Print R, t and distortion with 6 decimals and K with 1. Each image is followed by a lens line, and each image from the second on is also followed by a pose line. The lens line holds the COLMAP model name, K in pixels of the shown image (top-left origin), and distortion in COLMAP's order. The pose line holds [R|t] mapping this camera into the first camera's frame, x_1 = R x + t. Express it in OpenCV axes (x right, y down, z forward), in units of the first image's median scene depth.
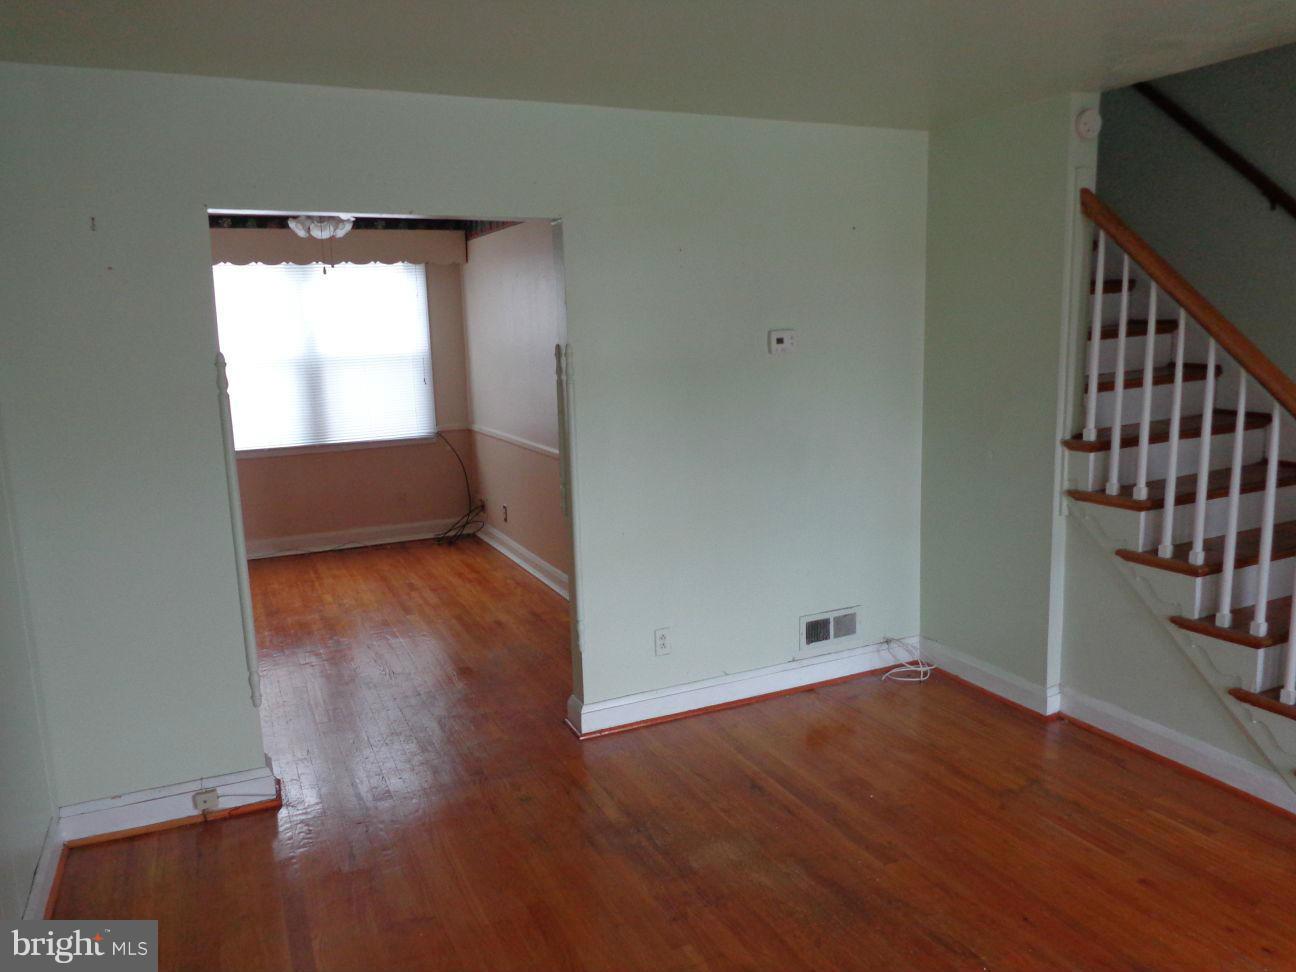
lens RADIAL K [[948.7, 0, 647.5], [0, 948.7, 482.4], [0, 0, 1]] dist [-0.017653, -0.003835]
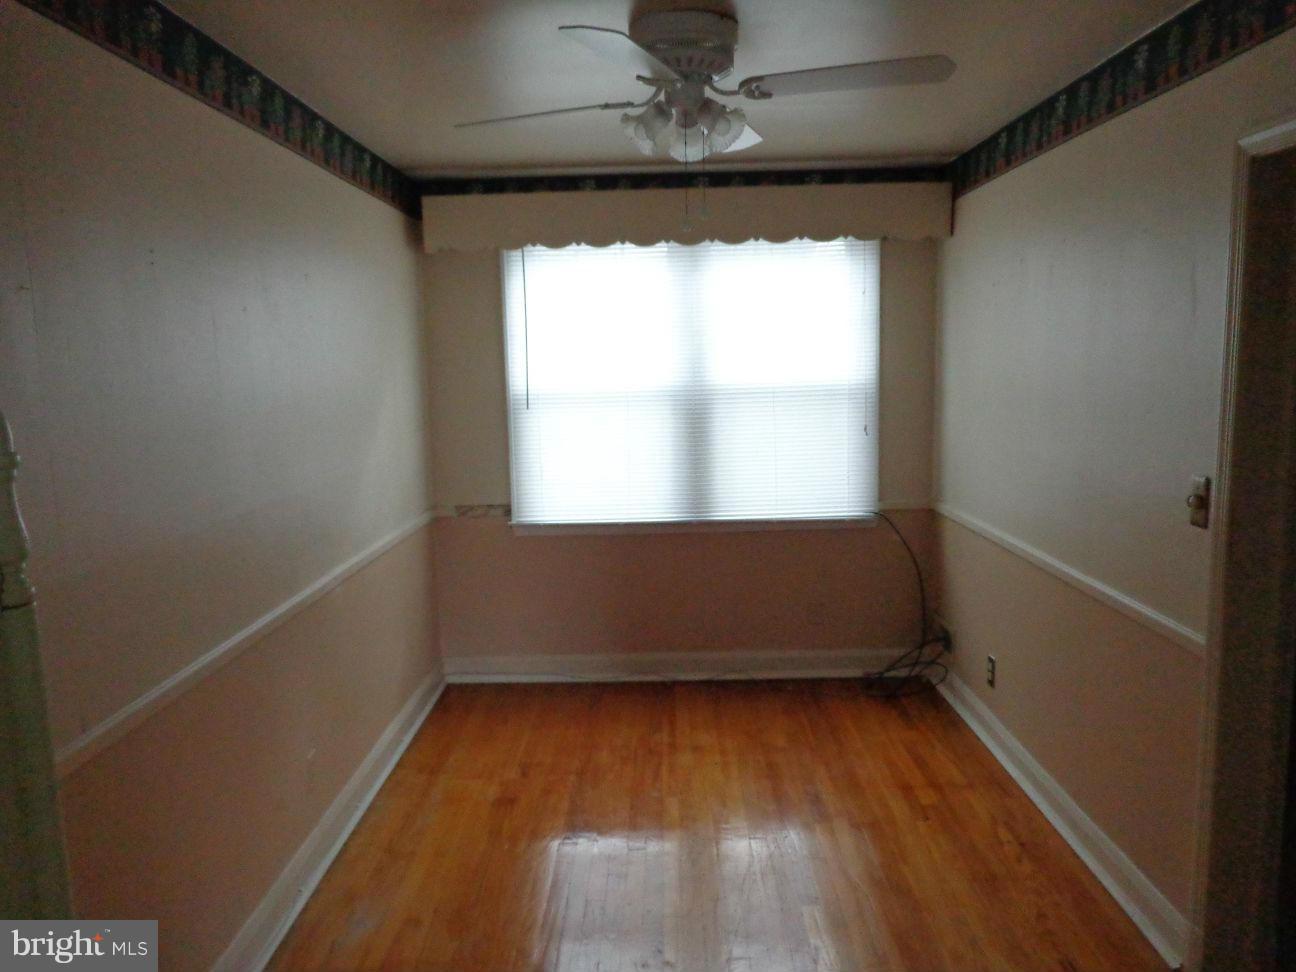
lens RADIAL K [[948.7, 0, 647.5], [0, 948.7, 482.4], [0, 0, 1]] dist [-0.017653, -0.003835]
pose [[0.900856, 0.065181, -0.429197, -0.099867], [-0.073468, 0.997294, -0.002749, -0.063065], [0.427856, 0.034009, 0.903207, 0.397159]]
